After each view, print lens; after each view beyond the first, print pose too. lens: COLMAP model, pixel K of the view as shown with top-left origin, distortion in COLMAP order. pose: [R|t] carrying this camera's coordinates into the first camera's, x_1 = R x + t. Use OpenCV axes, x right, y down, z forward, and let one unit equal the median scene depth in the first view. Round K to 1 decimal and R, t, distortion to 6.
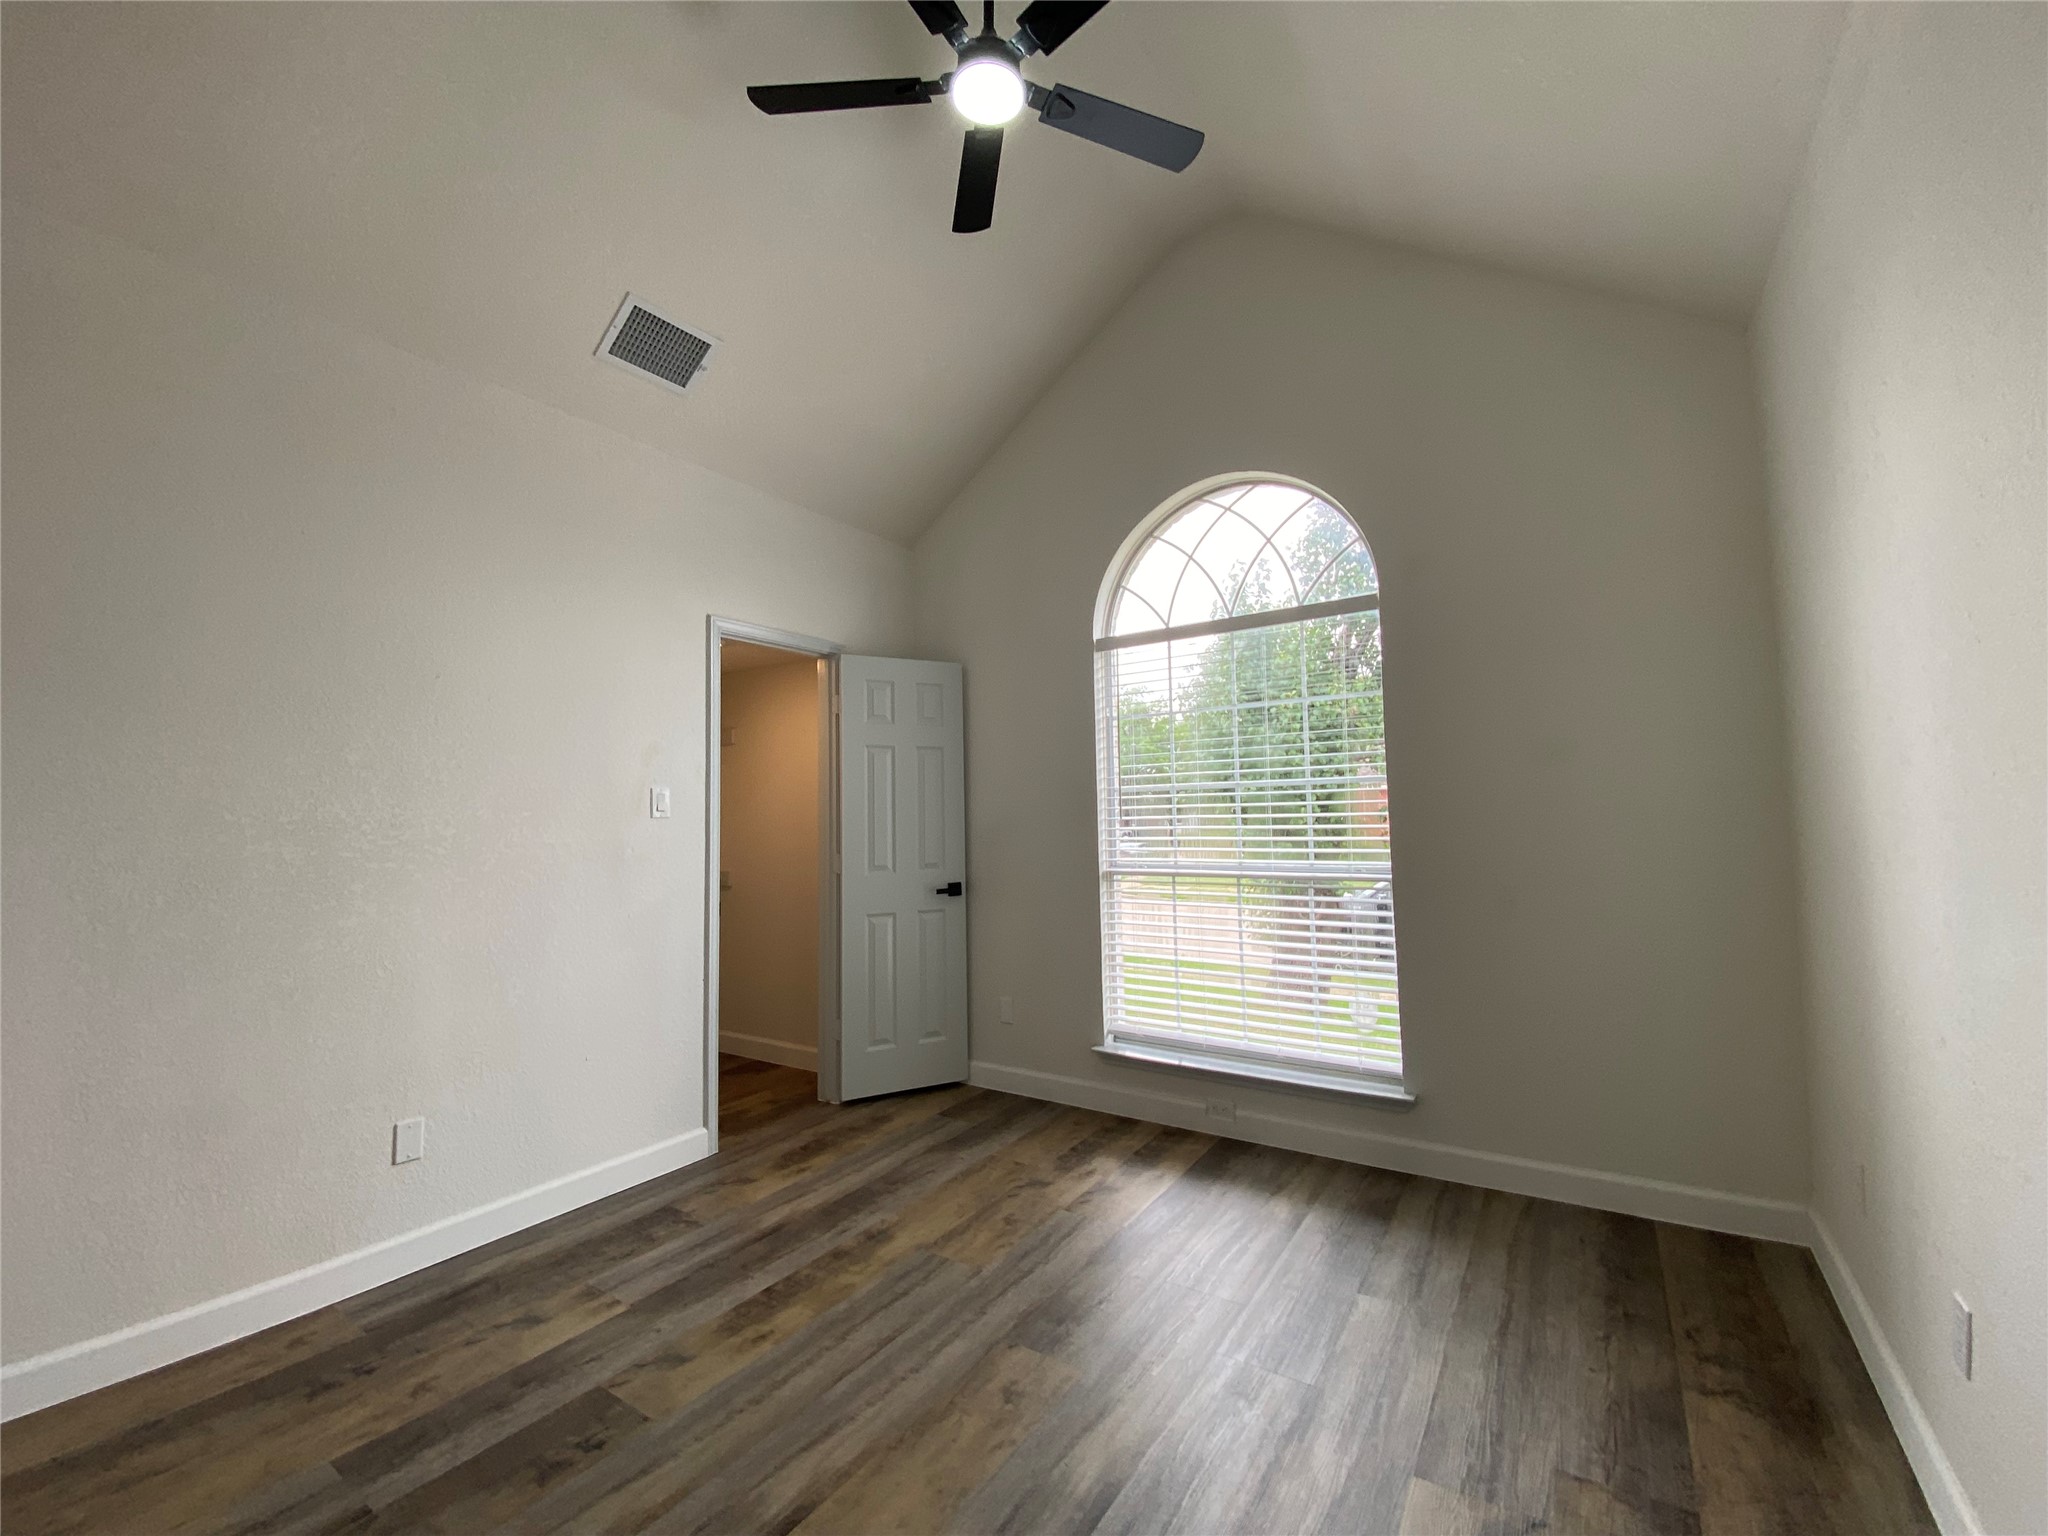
lens RADIAL K [[832.8, 0, 1021.6], [0, 832.8, 772.9], [0, 0, 1]] dist [0.020558, -0.021280]
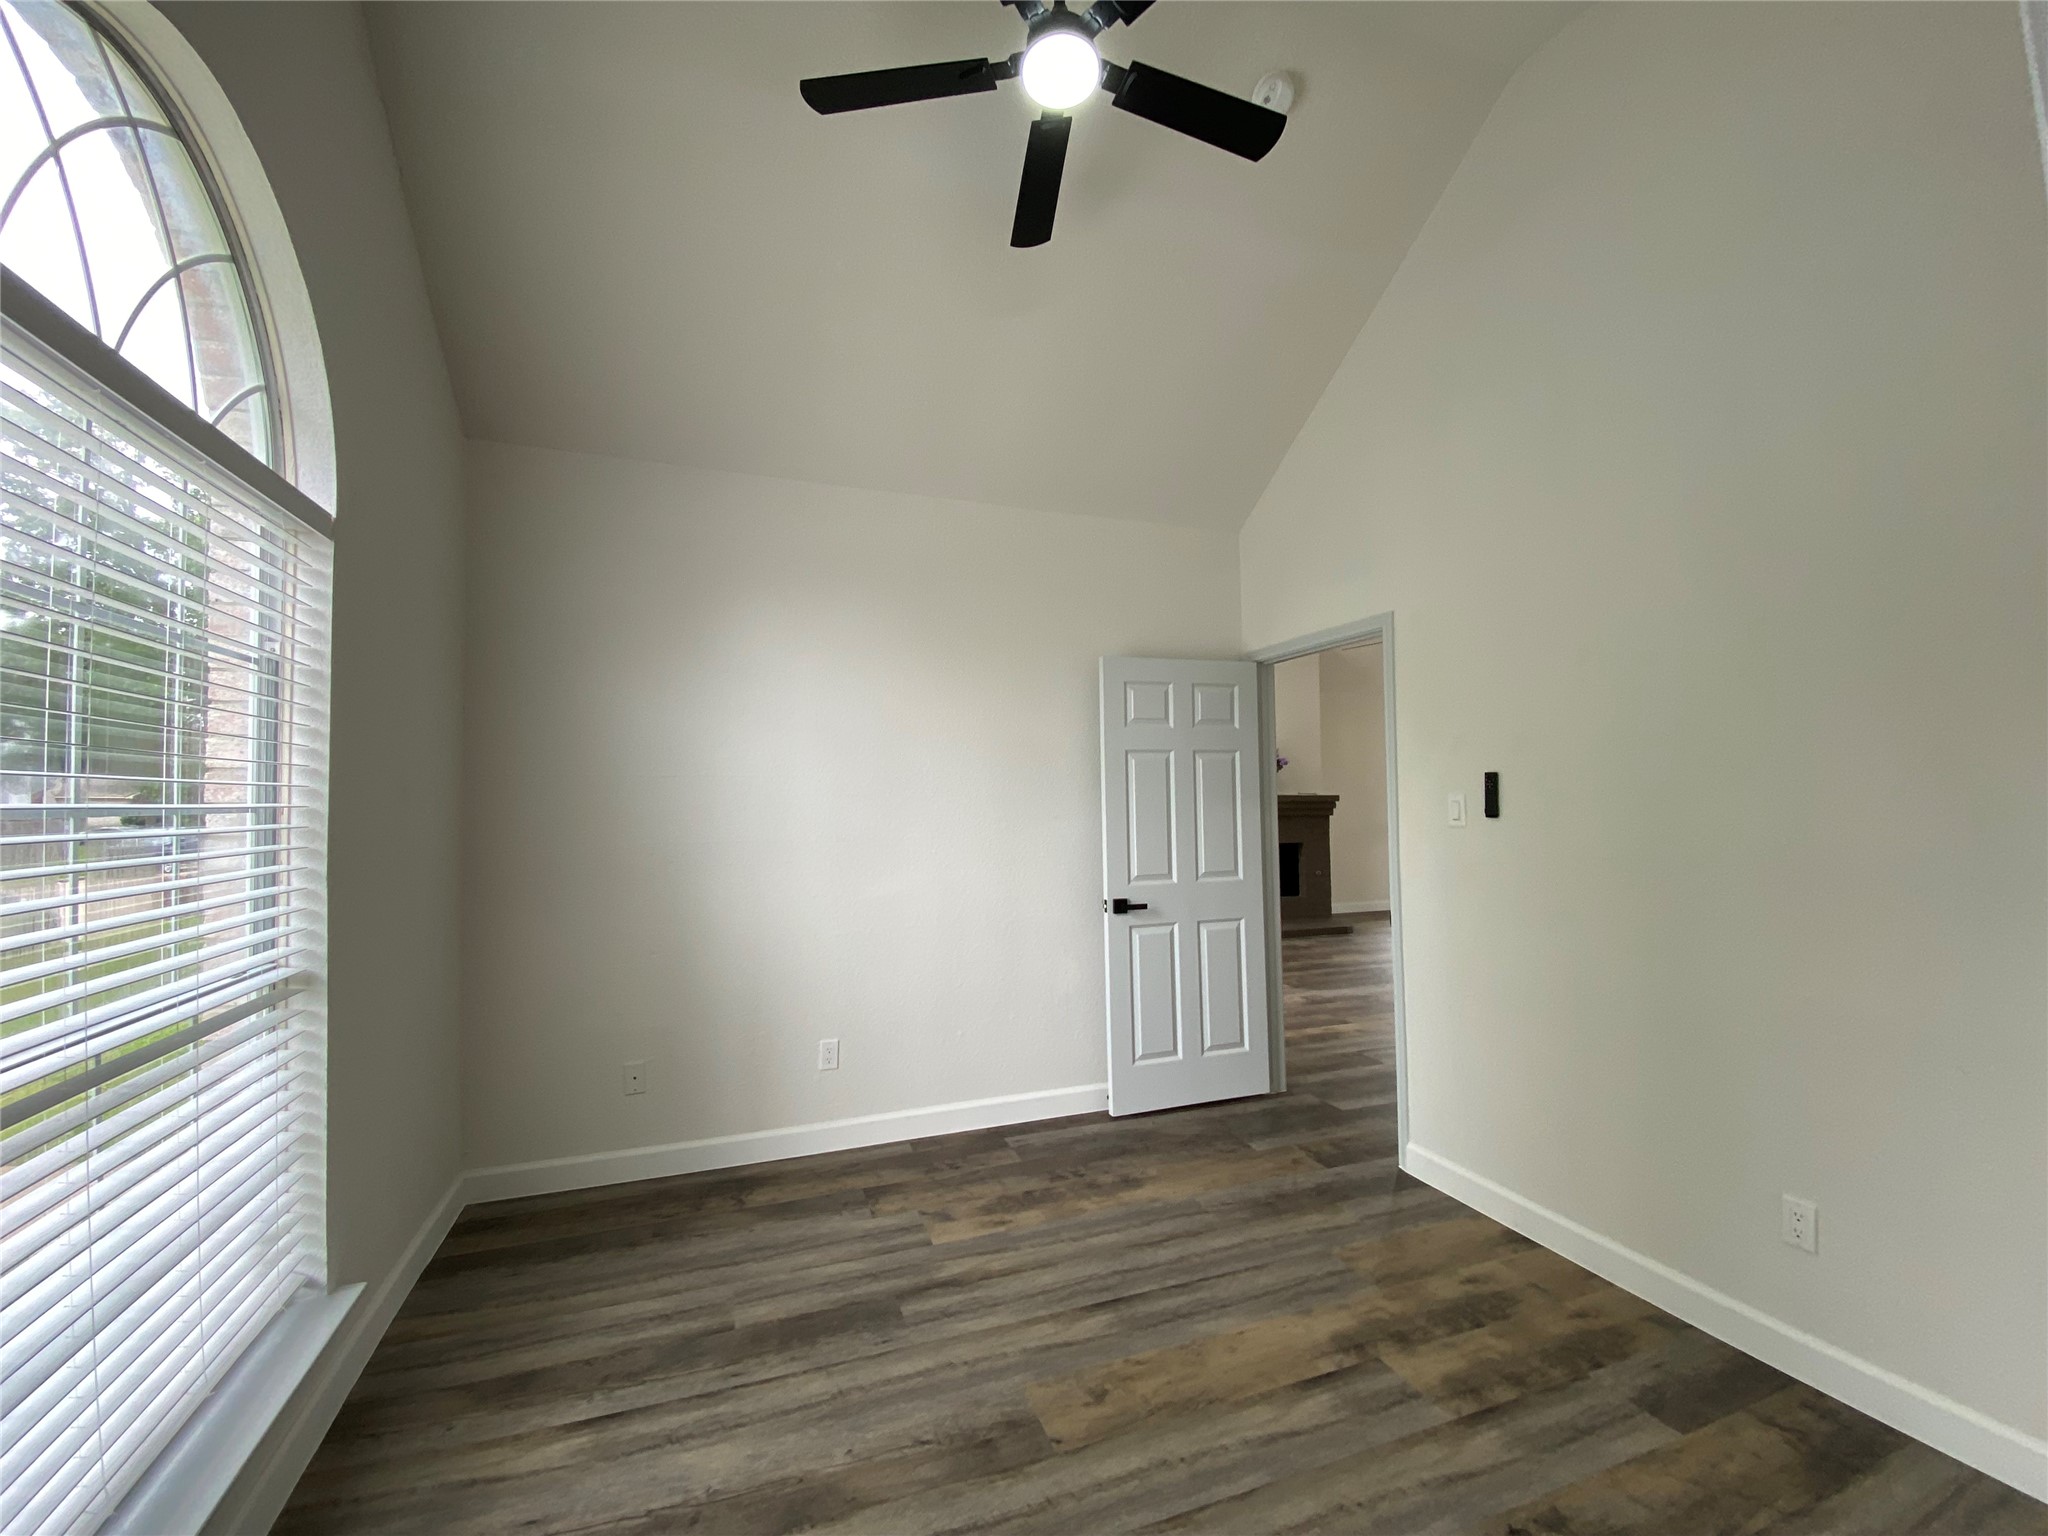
lens RADIAL K [[832.8, 0, 1021.6], [0, 832.8, 772.9], [0, 0, 1]] dist [0.020558, -0.021280]
pose [[-0.803256, 0.045878, 0.593865, -0.518659], [-0.009649, 0.995896, -0.089987, 0.041366], [-0.595556, -0.078013, -0.799517, 1.692134]]
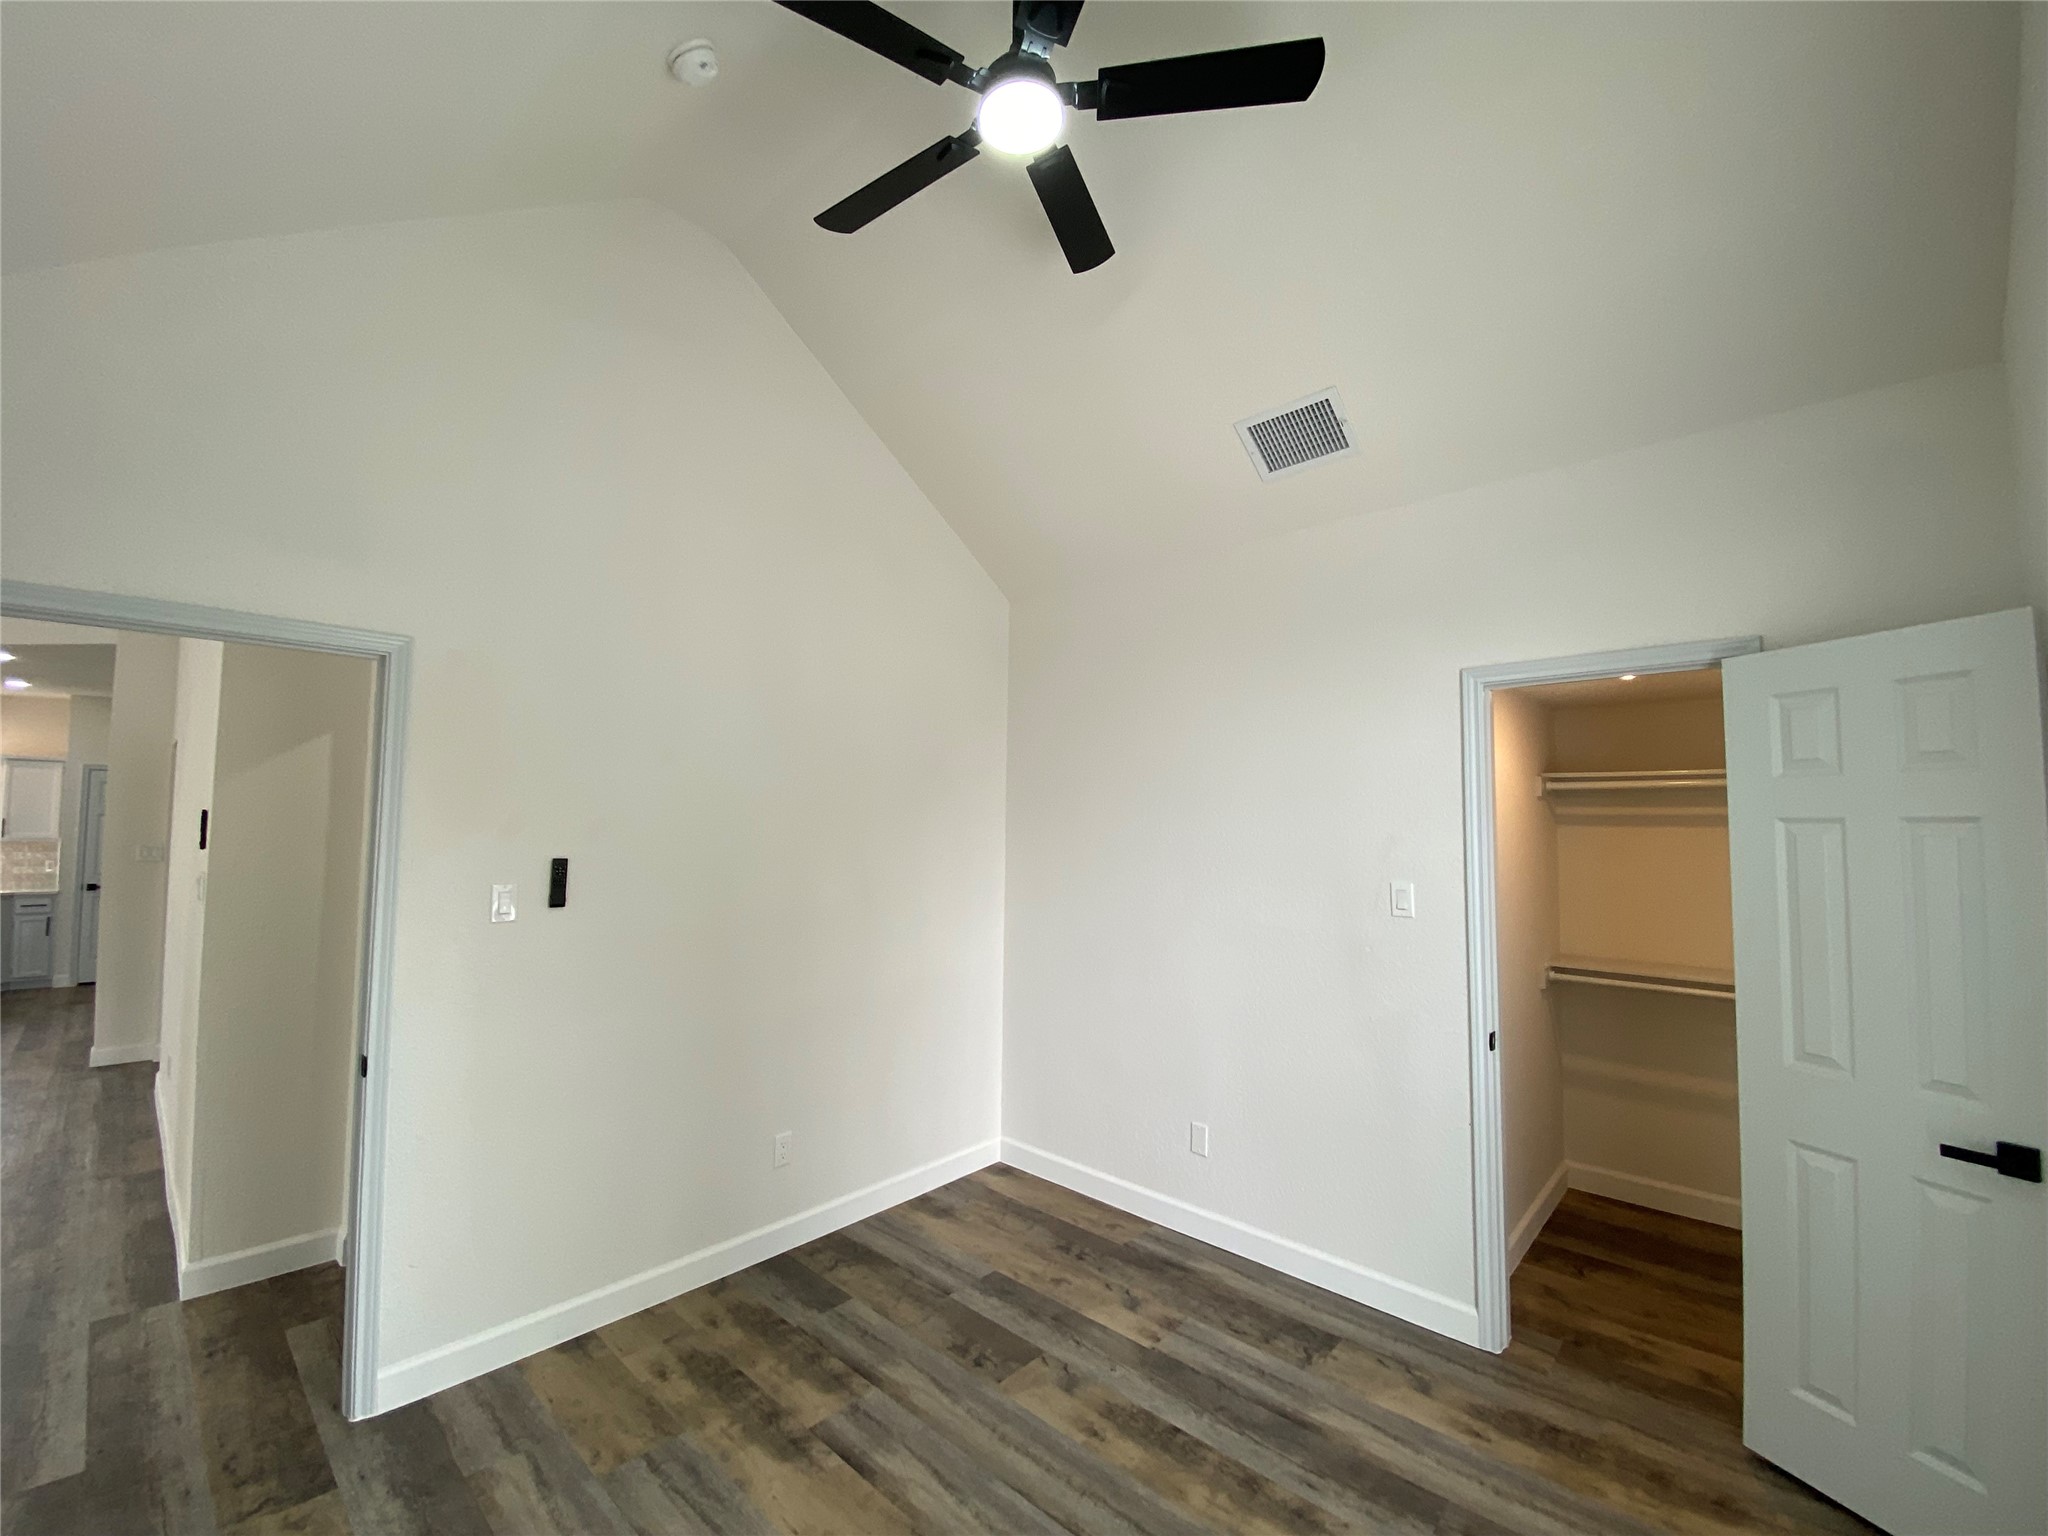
lens RADIAL K [[832.8, 0, 1021.6], [0, 832.8, 772.9], [0, 0, 1]] dist [0.020558, -0.021280]
pose [[-0.162978, -0.045241, -0.985592, 0.762305], [0.052865, 0.997113, -0.054512, -0.106750], [0.985212, -0.060988, -0.160116, 1.087087]]
